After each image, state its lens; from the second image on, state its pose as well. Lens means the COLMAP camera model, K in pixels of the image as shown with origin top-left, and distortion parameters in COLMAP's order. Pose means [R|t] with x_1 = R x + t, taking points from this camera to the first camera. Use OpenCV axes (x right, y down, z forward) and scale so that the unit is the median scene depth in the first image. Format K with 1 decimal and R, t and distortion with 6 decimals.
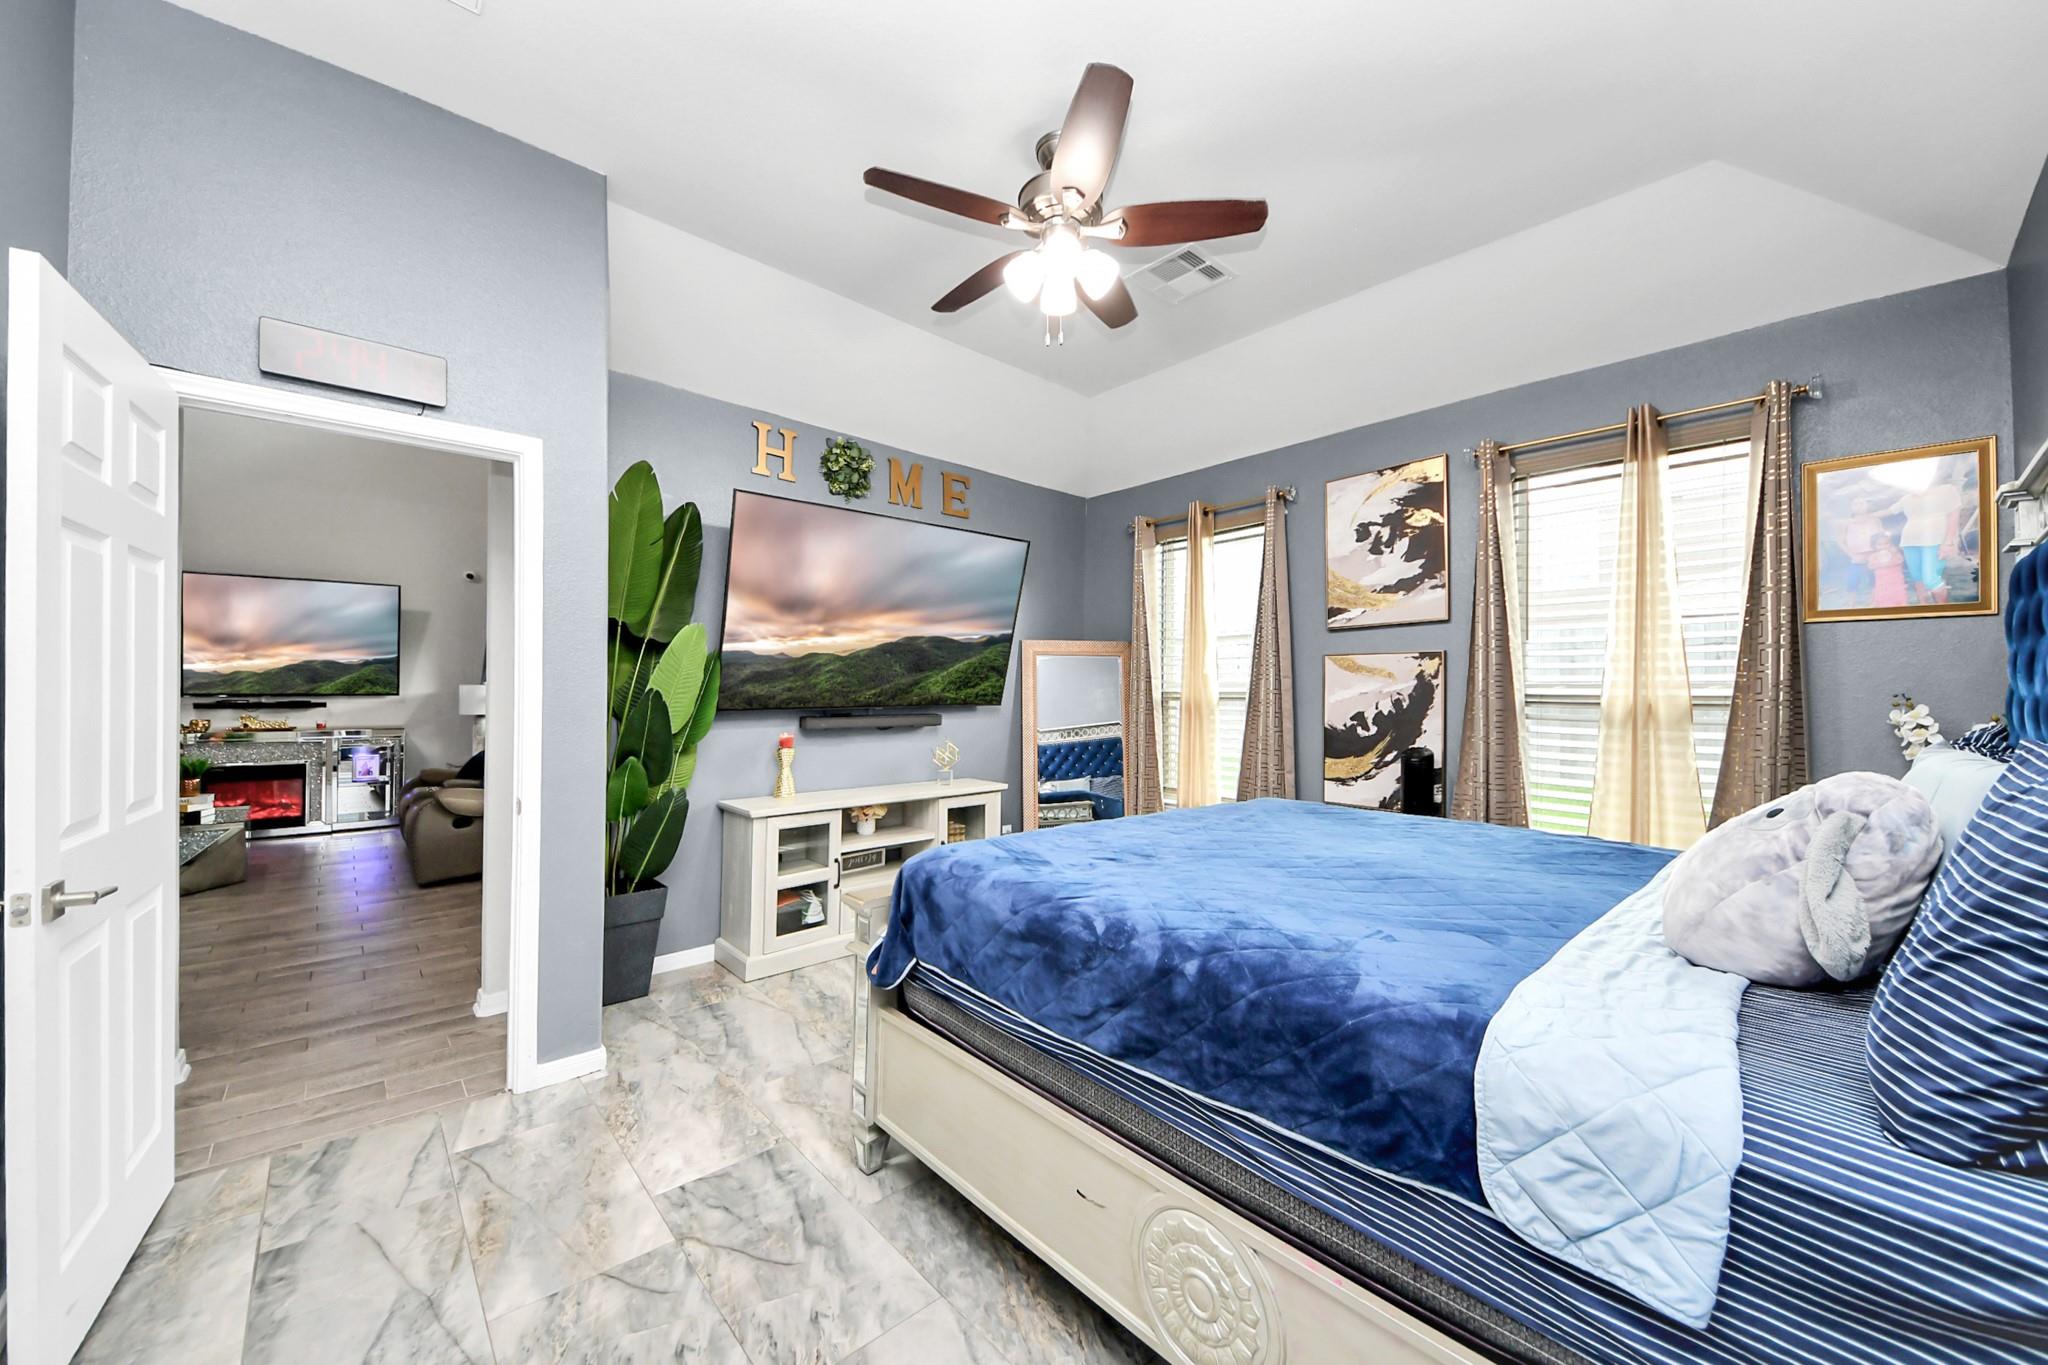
lens RADIAL K [[750.4, 0, 1034.5], [0, 750.4, 687.0], [0, 0, 1]] dist [0.012404, -0.012144]
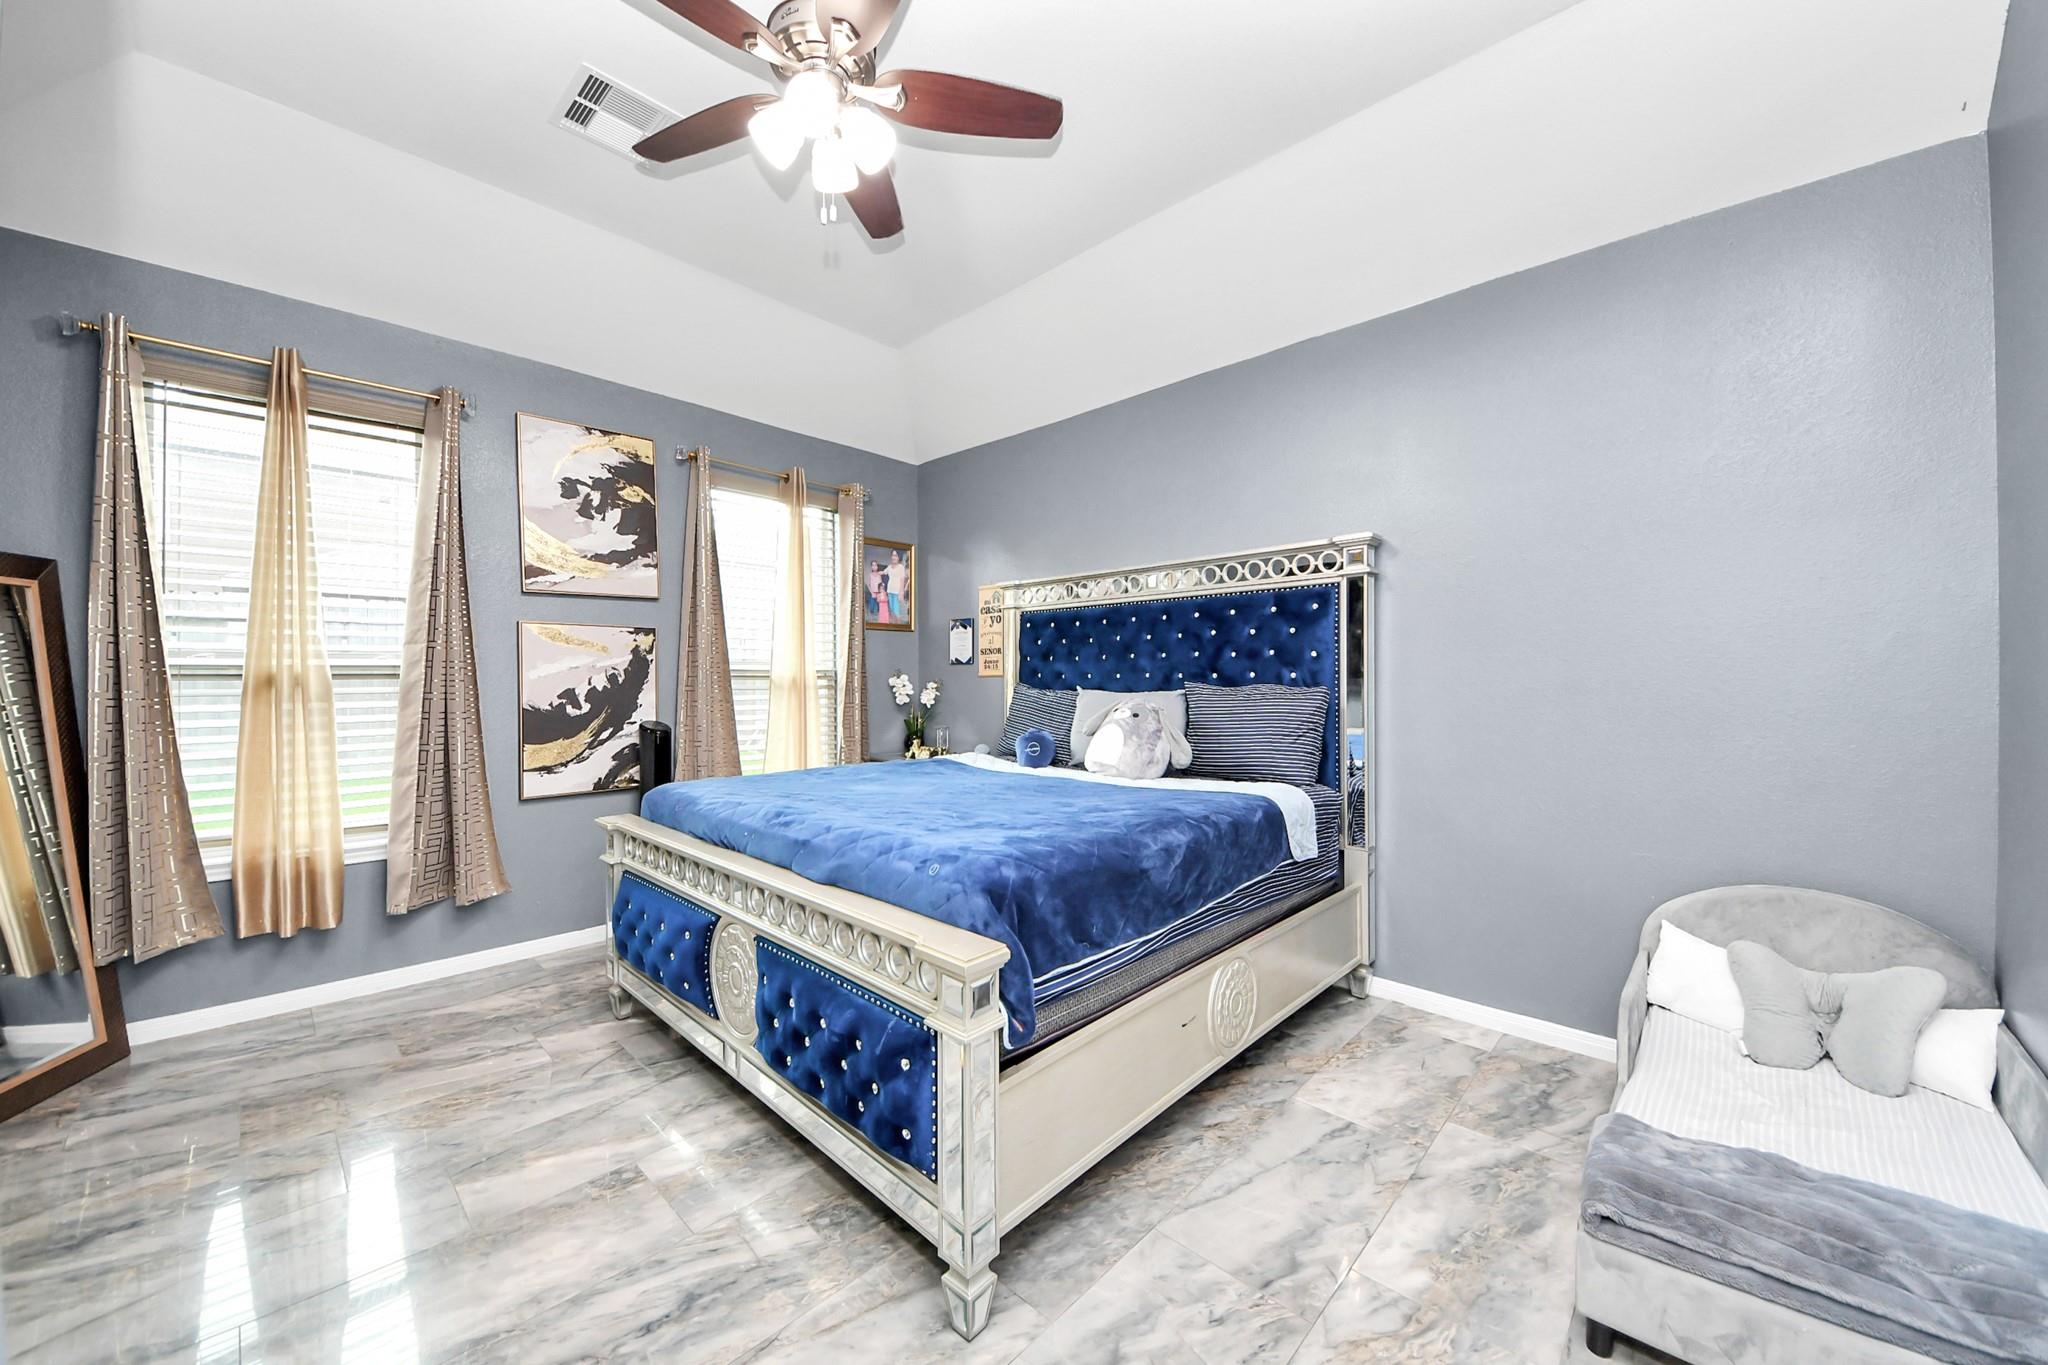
lens RADIAL K [[736.8, 0, 1003.9], [0, 736.8, 683.3], [0, 0, 1]] dist [0.012815, -0.011155]
pose [[-0.058193, -0.014340, 0.998202, -0.497796], [-0.009190, 0.999862, 0.013828, 0.010148], [-0.998263, -0.008368, -0.058317, 0.554158]]
